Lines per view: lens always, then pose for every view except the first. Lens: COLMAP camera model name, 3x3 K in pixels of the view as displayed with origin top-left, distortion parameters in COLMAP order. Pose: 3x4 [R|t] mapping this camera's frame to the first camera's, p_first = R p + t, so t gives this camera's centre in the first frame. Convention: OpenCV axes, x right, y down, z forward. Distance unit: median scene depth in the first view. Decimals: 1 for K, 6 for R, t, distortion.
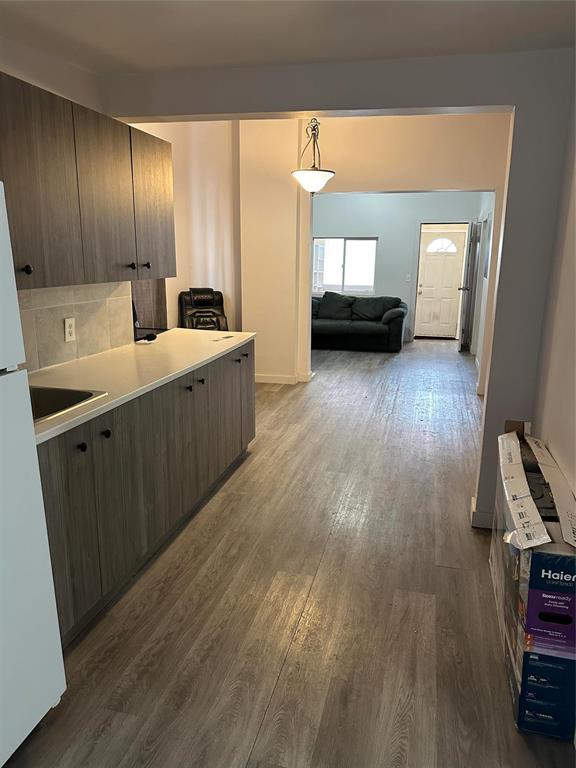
lens RADIAL K [[547.3, 0, 288.1], [0, 547.3, 388.8], [0, 0, 1]] dist [0.052665, -0.013423]
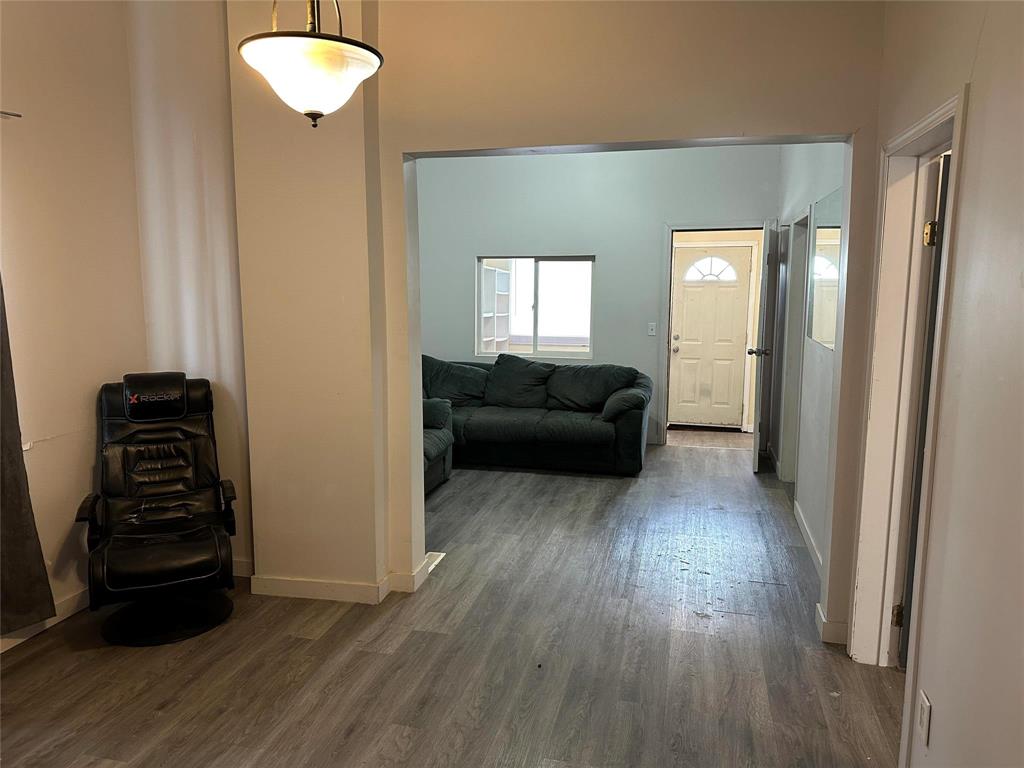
lens RADIAL K [[729.8, 0, 510.6], [0, 729.8, 380.7], [0, 0, 1]] dist [0.052665, -0.013423]
pose [[0.999940, -0.008511, 0.006881, 0.078716], [0.009167, 0.994780, -0.101631, -0.084149], [-0.005980, 0.101688, 0.994798, 0.309287]]
